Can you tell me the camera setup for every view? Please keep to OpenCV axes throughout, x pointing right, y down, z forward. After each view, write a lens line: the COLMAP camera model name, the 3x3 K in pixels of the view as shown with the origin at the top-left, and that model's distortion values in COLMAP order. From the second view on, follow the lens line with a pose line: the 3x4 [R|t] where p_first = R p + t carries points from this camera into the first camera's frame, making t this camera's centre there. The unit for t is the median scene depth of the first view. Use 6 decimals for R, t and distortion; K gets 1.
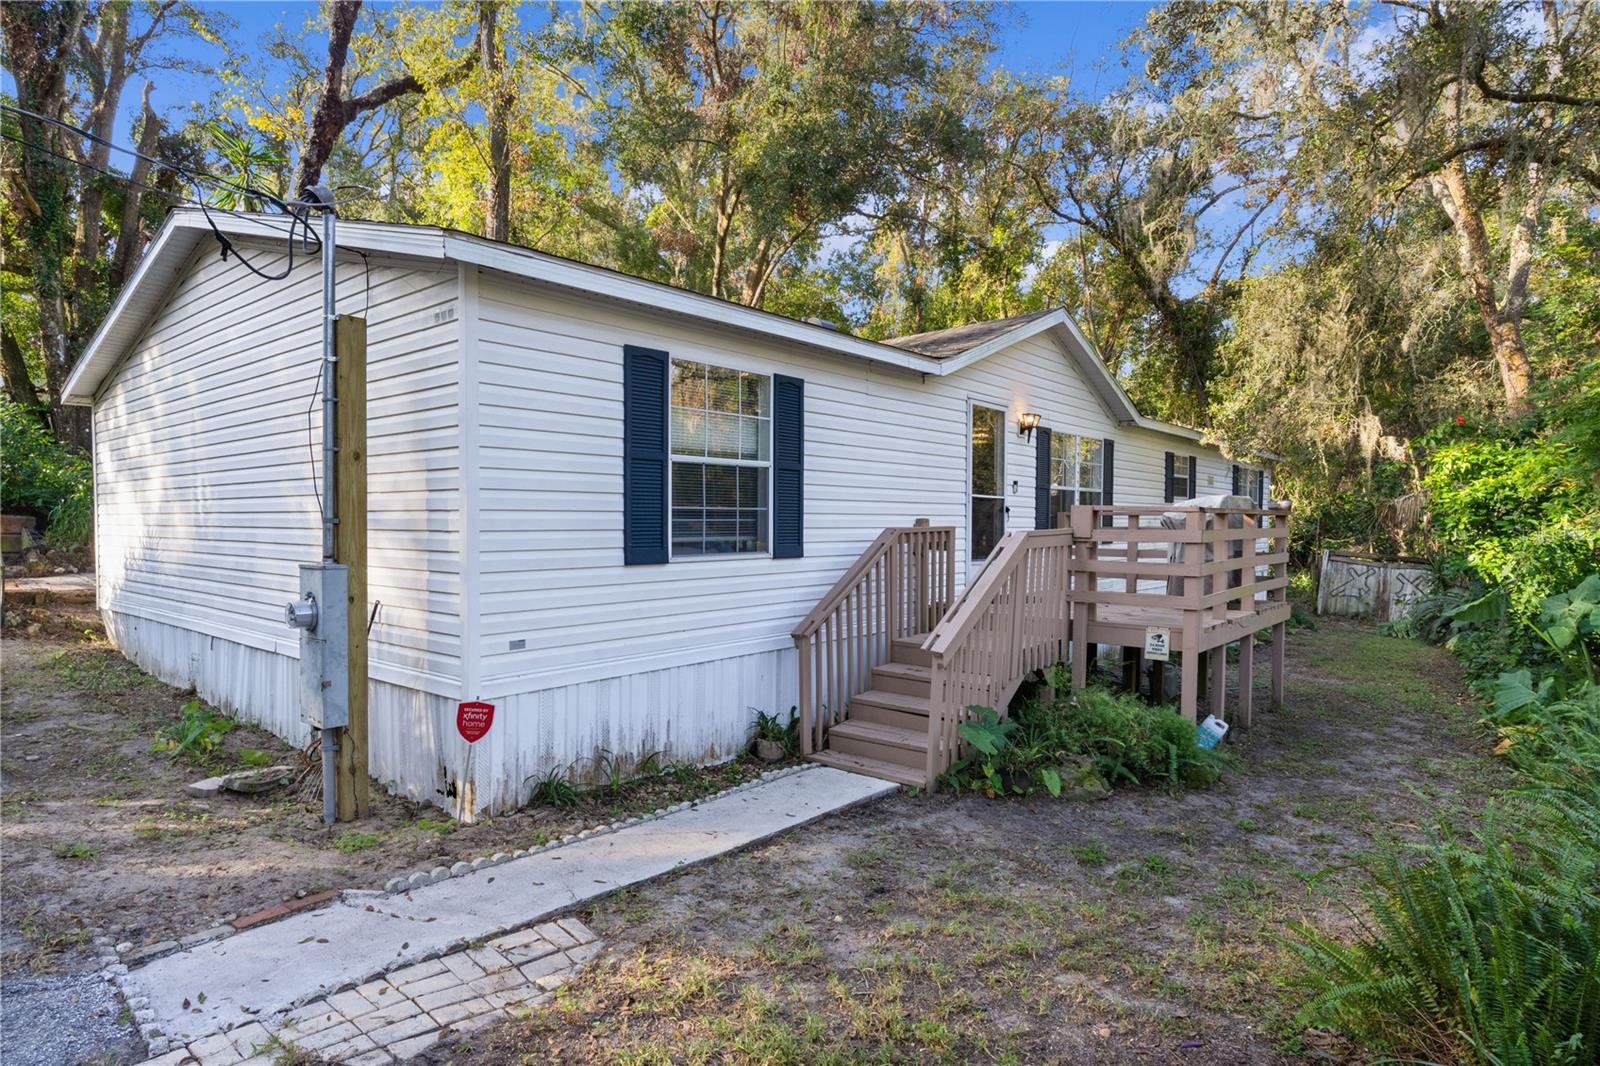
lens RADIAL K [[888.1, 0, 793.0], [0, 888.1, 544.4], [0, 0, 1]] dist [-0.006830, -0.000213]
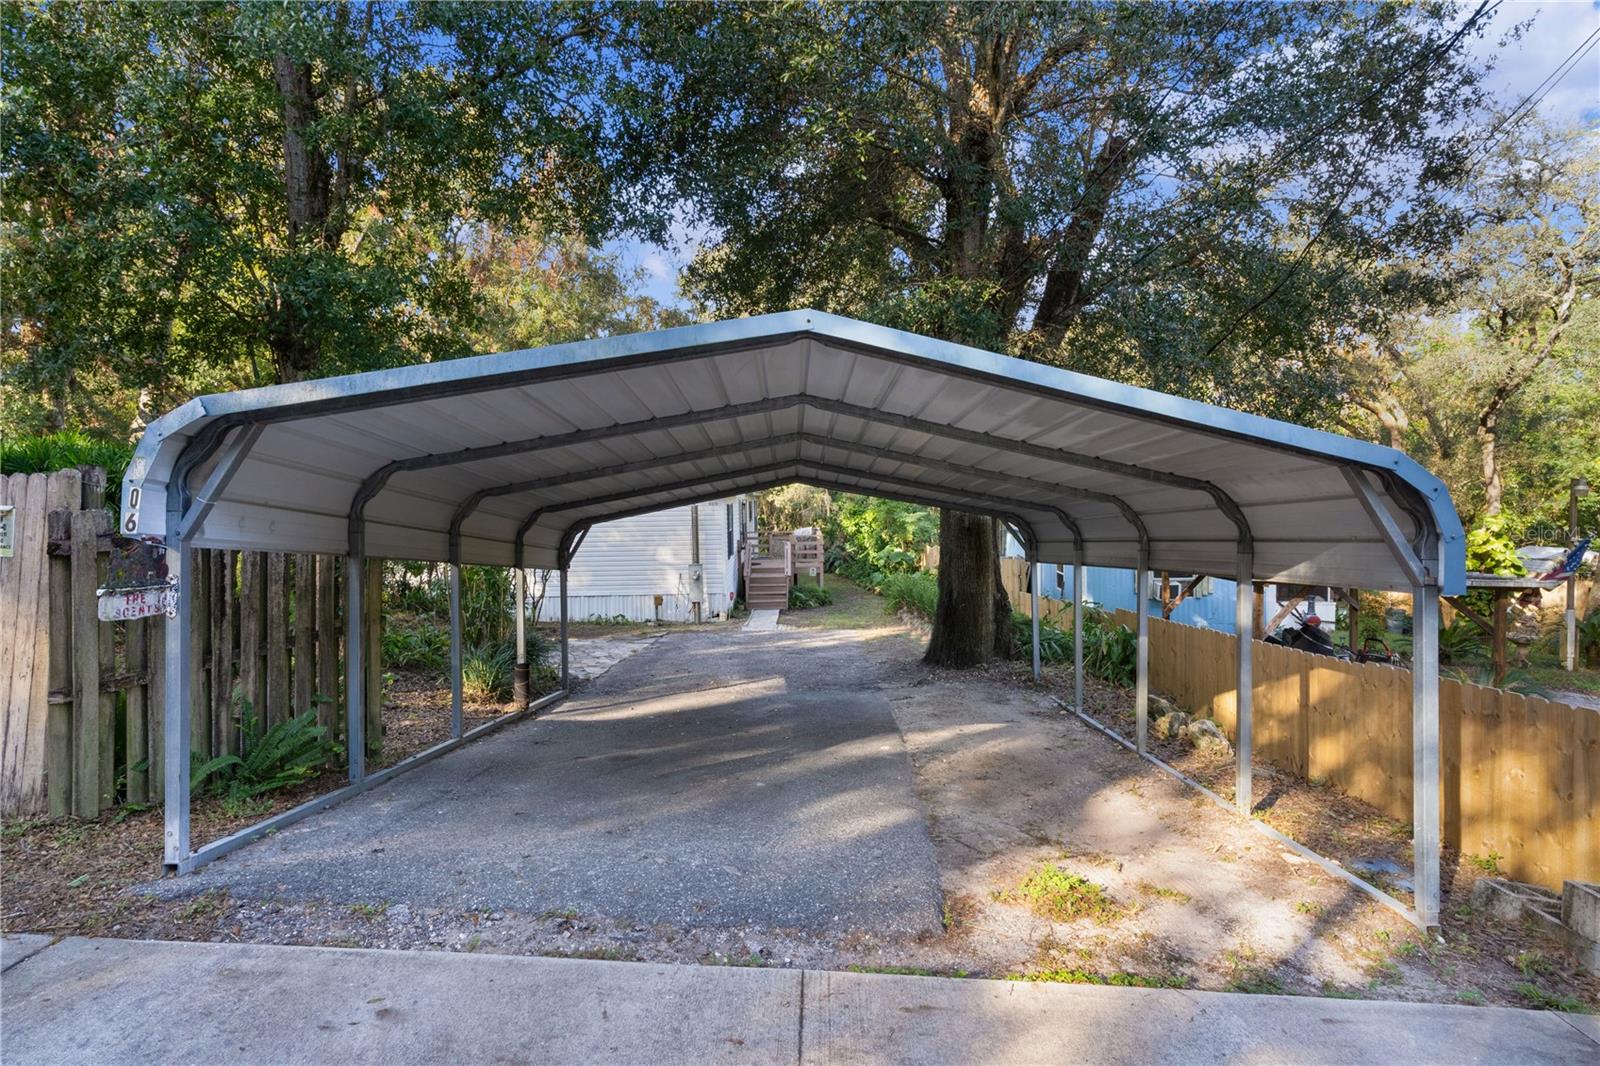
lens RADIAL K [[820.5, 0, 800.4], [0, 820.5, 519.7], [0, 0, 1]] dist [-0.000364, 0.001032]
pose [[0.760183, -0.035299, 0.648750, -1.300720], [0.035496, 0.999288, 0.012779, -0.107406], [-0.648739, 0.013313, 0.760895, -1.121791]]
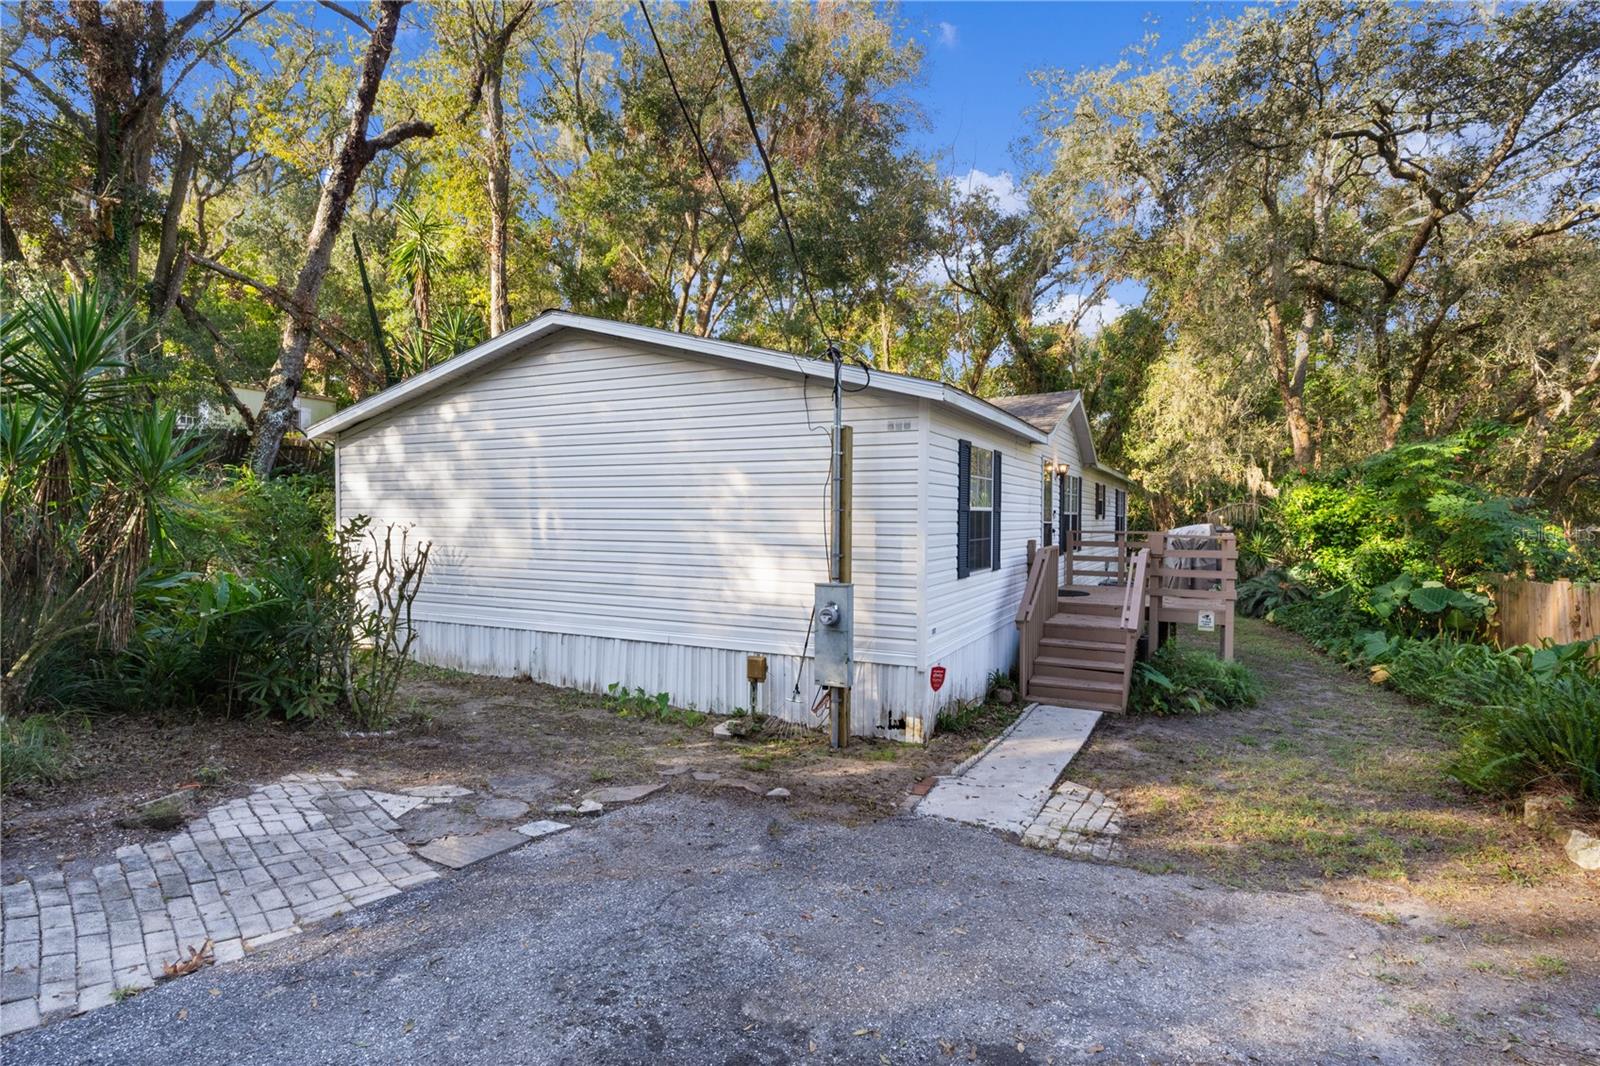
lens RADIAL K [[820.5, 0, 800.4], [0, 820.5, 519.7], [0, 0, 1]] dist [-0.000364, 0.001032]
pose [[0.973225, 0.002827, 0.229838, -0.446144], [0.001888, 0.999792, -0.020290, -0.029433], [-0.229847, 0.020181, 0.973017, -0.196015]]
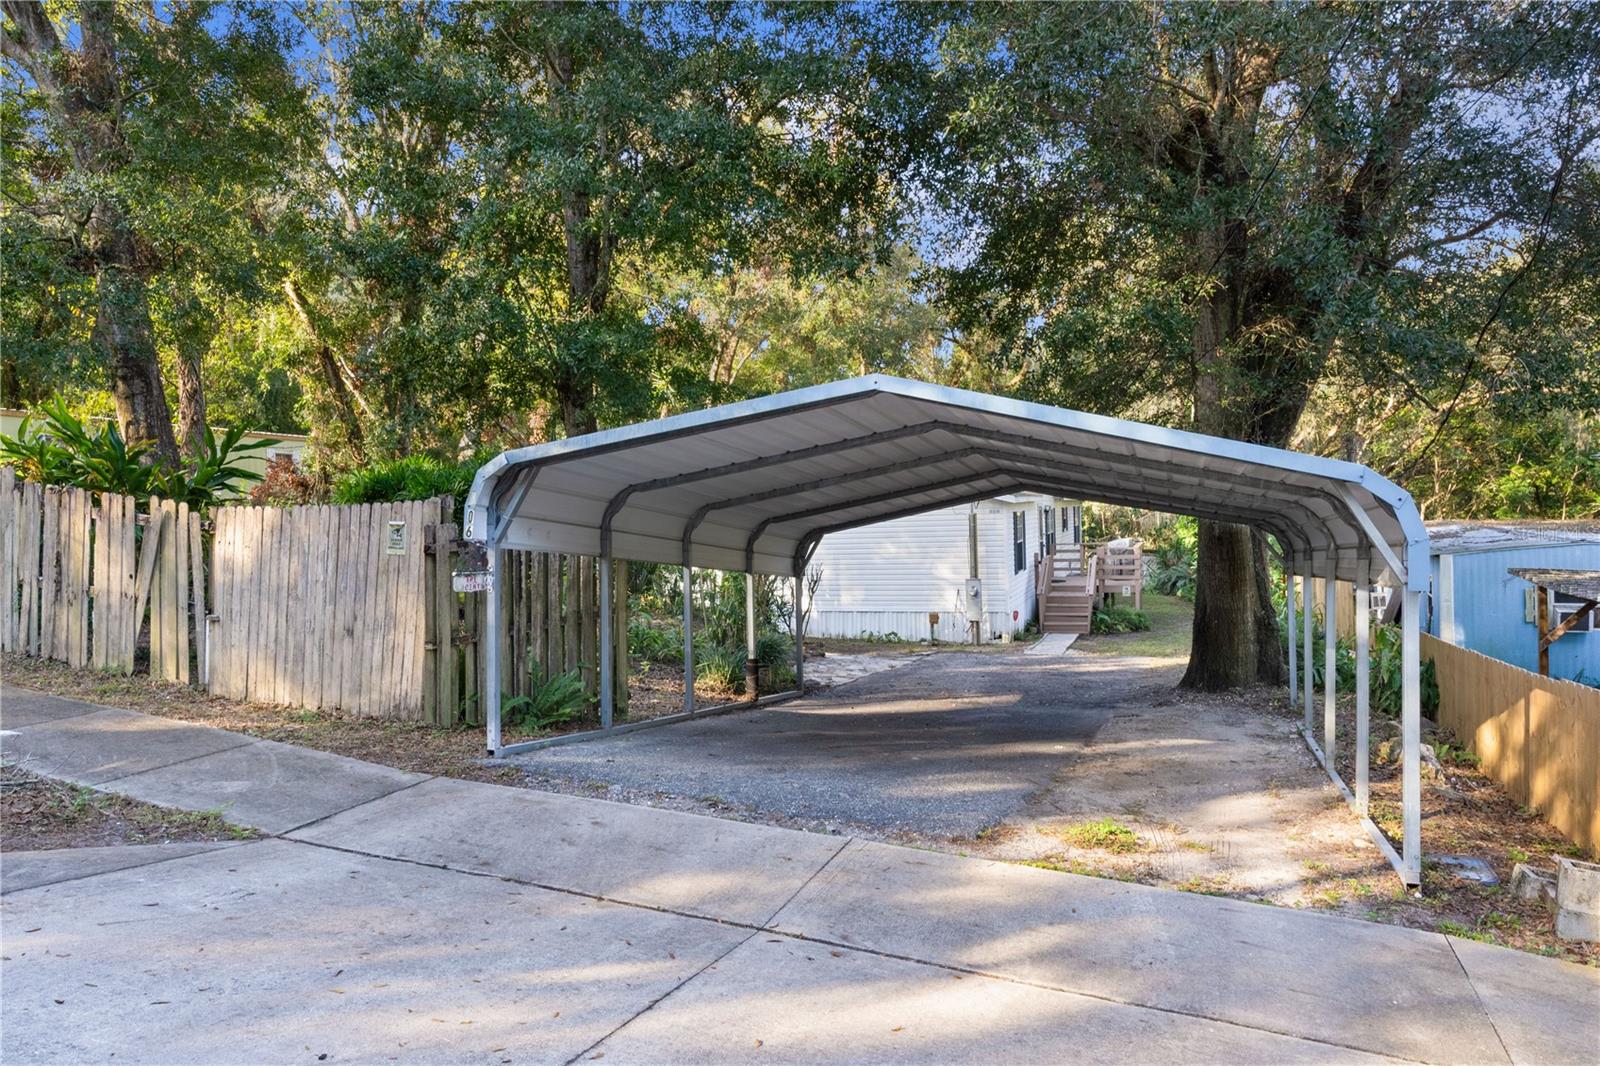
lens RADIAL K [[1016.1, 0, 798.2], [0, 1016.1, 528.2], [0, 0, 1]] dist [-0.001890, -0.000020]
pose [[0.940005, -0.038272, 0.339006, -1.313919], [0.041818, 0.999120, -0.003160, -0.102868], [-0.338587, 0.017147, 0.940779, -1.388313]]
